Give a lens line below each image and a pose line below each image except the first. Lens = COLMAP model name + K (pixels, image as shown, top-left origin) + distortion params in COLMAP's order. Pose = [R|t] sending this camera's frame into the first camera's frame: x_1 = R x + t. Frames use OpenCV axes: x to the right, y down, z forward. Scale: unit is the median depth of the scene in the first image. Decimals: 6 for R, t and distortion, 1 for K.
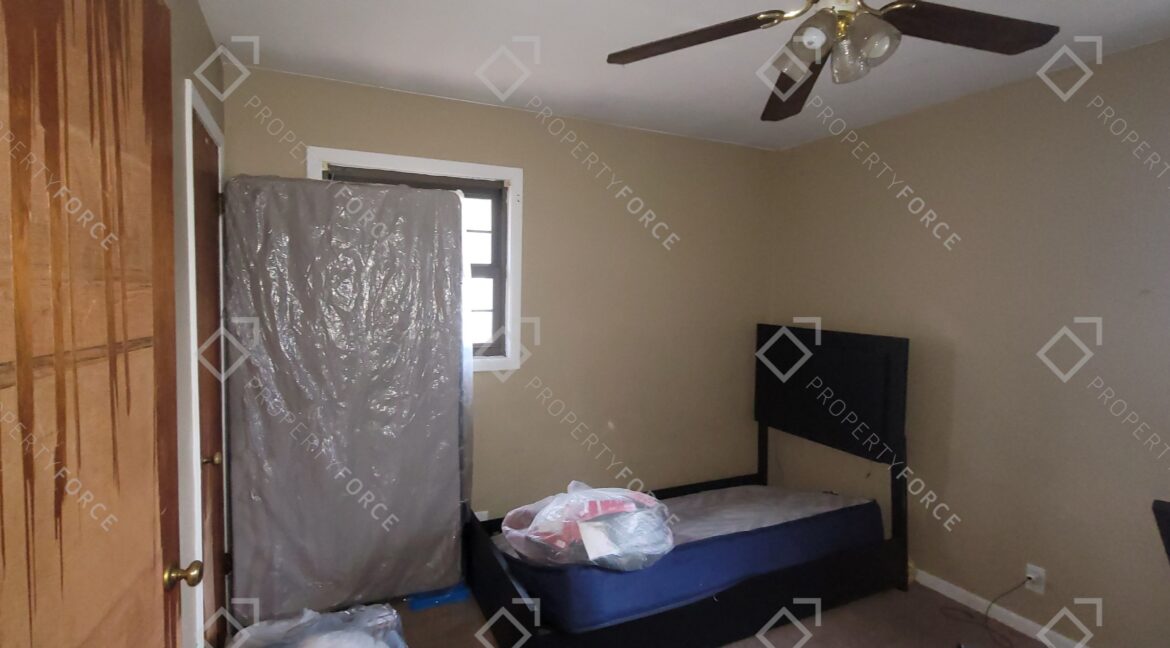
lens RADIAL K [[570.0, 0, 579.8], [0, 570.0, 314.7], [0, 0, 1]] dist [-0.004983, 0.002721]
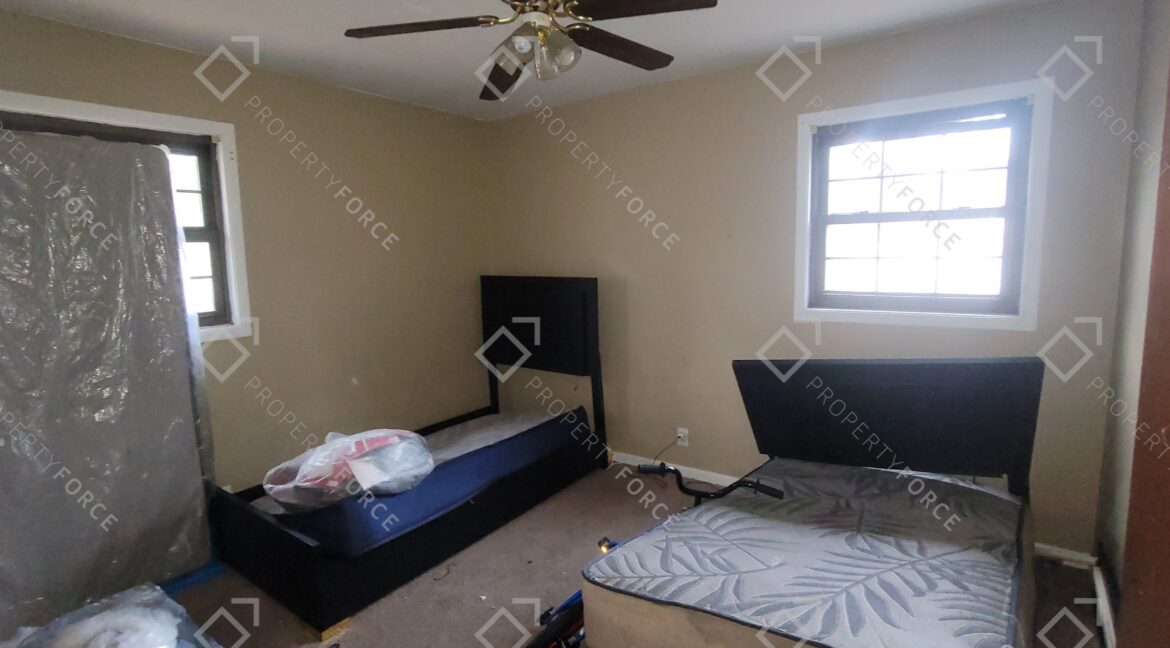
lens RADIAL K [[570.0, 0, 579.8], [0, 570.0, 314.7], [0, 0, 1]] dist [-0.004983, 0.002721]
pose [[0.876797, -0.094117, 0.471560, -0.091895], [0.061880, 0.994589, 0.083450, 0.018656], [-0.476863, -0.043989, 0.877876, -0.146791]]
